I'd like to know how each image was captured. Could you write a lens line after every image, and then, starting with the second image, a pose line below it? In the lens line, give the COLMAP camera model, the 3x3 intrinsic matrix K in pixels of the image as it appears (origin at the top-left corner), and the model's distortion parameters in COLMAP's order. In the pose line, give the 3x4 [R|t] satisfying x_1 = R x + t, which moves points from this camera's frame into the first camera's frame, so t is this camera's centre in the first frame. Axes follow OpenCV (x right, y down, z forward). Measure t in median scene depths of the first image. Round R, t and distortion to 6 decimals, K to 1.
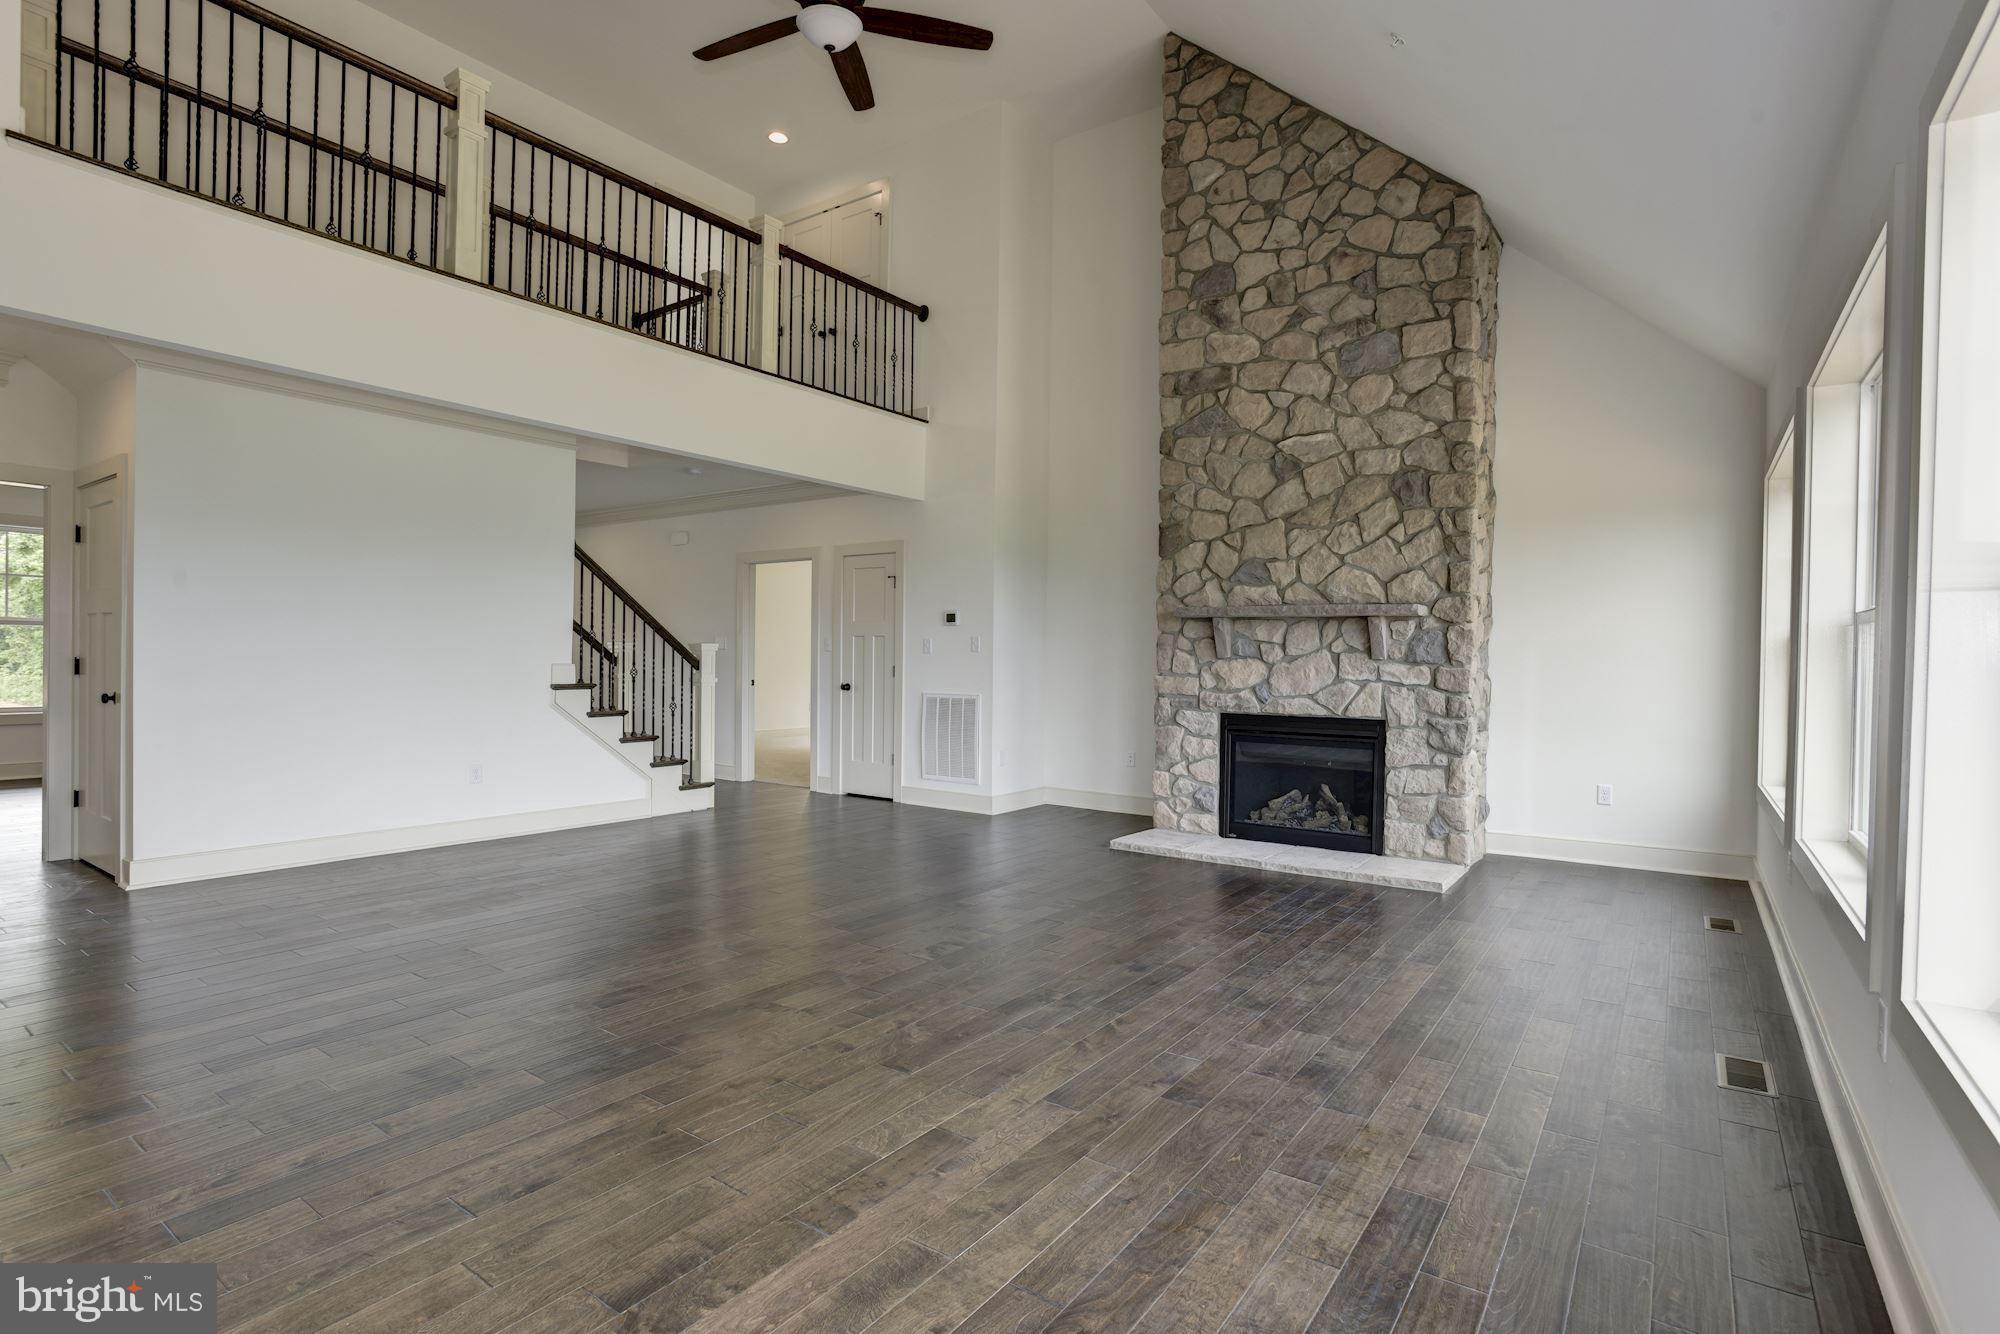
lens RADIAL K [[969.4, 0, 1004.3], [0, 969.4, 660.8], [0, 0, 1]] dist [-0.020494, 0.001918]
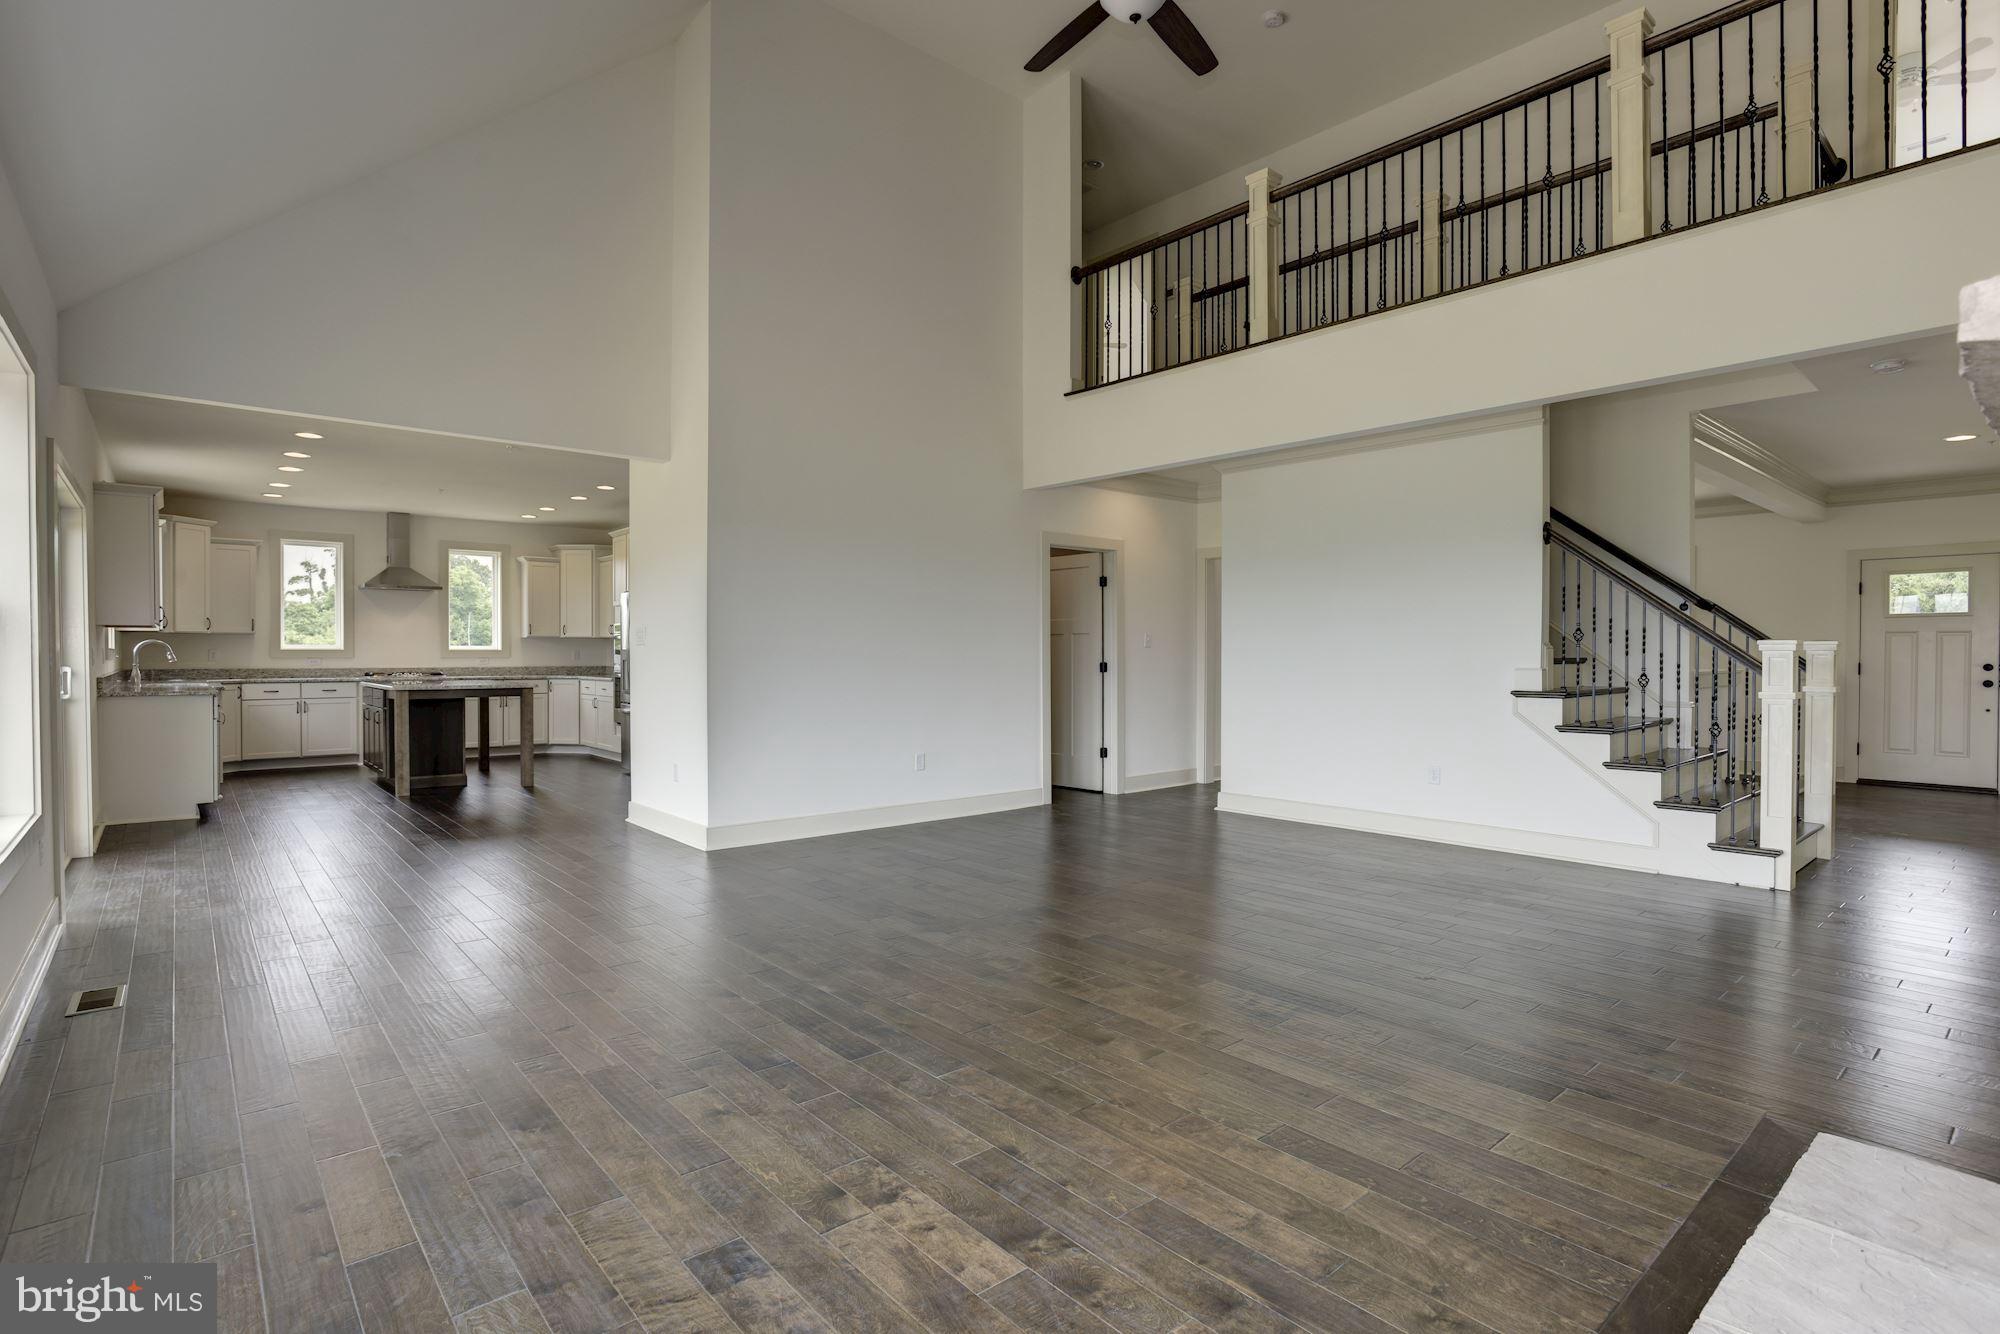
lens RADIAL K [[969.4, 0, 1005.2], [0, 969.4, 664.2], [0, 0, 1]] dist [-0.020494, 0.001918]
pose [[-0.248824, -0.004149, -0.968540, 0.518440], [-0.009382, 0.999954, -0.001873, 0.005956], [0.968503, 0.008621, -0.248851, 0.750872]]
